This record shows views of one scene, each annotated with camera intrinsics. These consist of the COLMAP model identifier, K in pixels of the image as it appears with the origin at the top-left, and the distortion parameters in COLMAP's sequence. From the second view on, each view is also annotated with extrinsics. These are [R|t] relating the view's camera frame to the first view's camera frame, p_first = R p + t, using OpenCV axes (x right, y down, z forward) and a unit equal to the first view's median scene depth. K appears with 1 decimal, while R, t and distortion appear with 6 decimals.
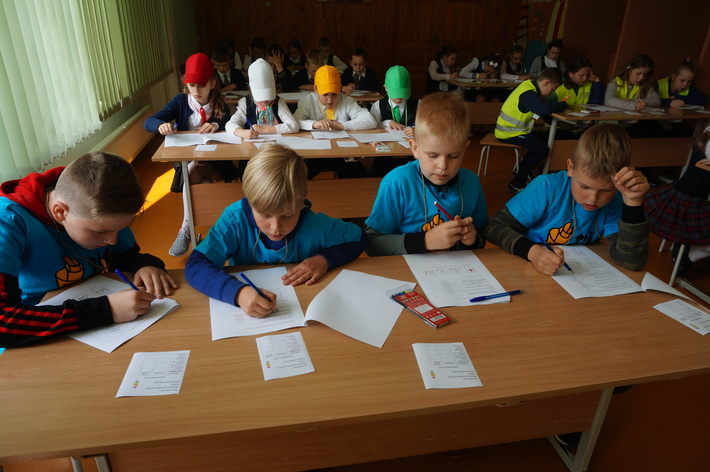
lens RADIAL K [[474.6, 0, 357.4], [0, 474.6, 235.2], [0, 0, 1]] dist [-0.035286, 0.020761]
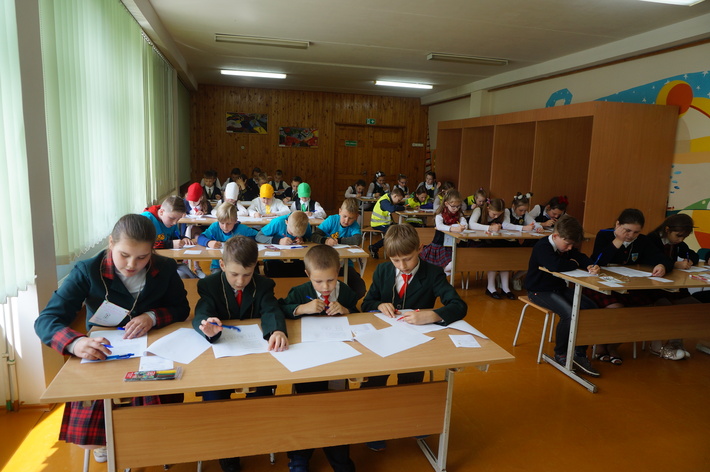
lens RADIAL K [[474.6, 0, 351.3], [0, 474.6, 234.6], [0, 0, 1]] dist [-0.035286, 0.020761]
pose [[0.999275, 0.009453, 0.036875, 0.163975], [0.000692, 0.964001, -0.265897, 0.268857], [-0.038061, 0.265730, 0.963296, -0.606629]]
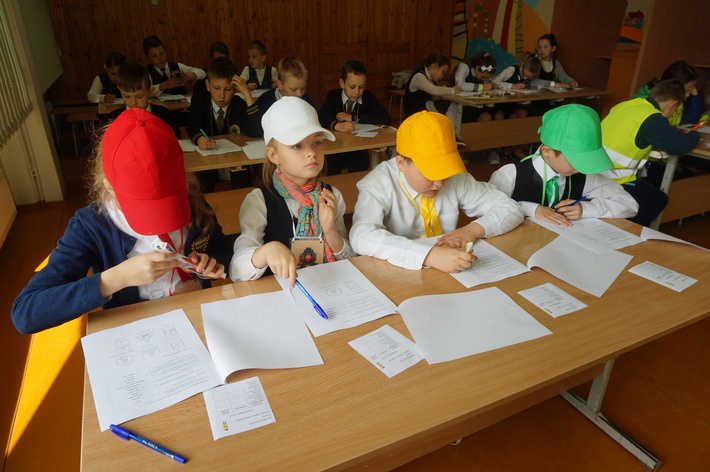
lens RADIAL K [[474.6, 0, 354.6], [0, 474.6, 231.2], [0, 0, 1]] dist [-0.035286, 0.020761]
pose [[0.968993, -0.119749, 0.216133, -0.170259], [0.122005, 0.992525, 0.002922, -0.172656], [-0.214867, 0.023538, 0.976360, 0.395604]]
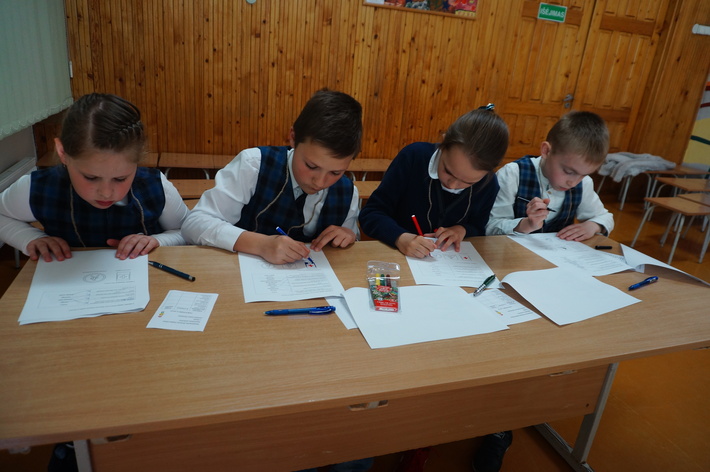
lens RADIAL K [[474.6, 0, 357.9], [0, 474.6, 231.1], [0, 0, 1]] dist [-0.035286, 0.020761]
pose [[0.989580, 0.017512, 0.142917, -0.301609], [-0.005884, 0.996666, -0.081378, -0.491949], [-0.143866, 0.079689, 0.986383, 1.158020]]
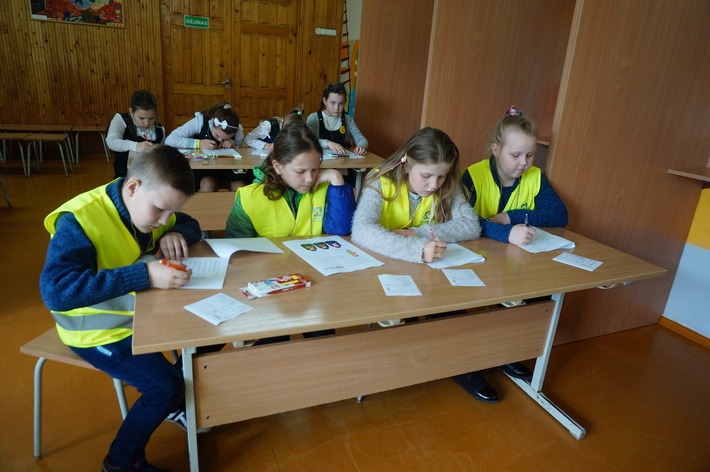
lens RADIAL K [[474.6, 0, 354.6], [0, 474.6, 230.6], [0, 0, 1]] dist [-0.035286, 0.020761]
pose [[0.976981, -0.017848, 0.212576, 0.428188], [0.037763, 0.995226, -0.089995, -0.244206], [-0.209955, 0.095951, 0.972991, 0.579992]]
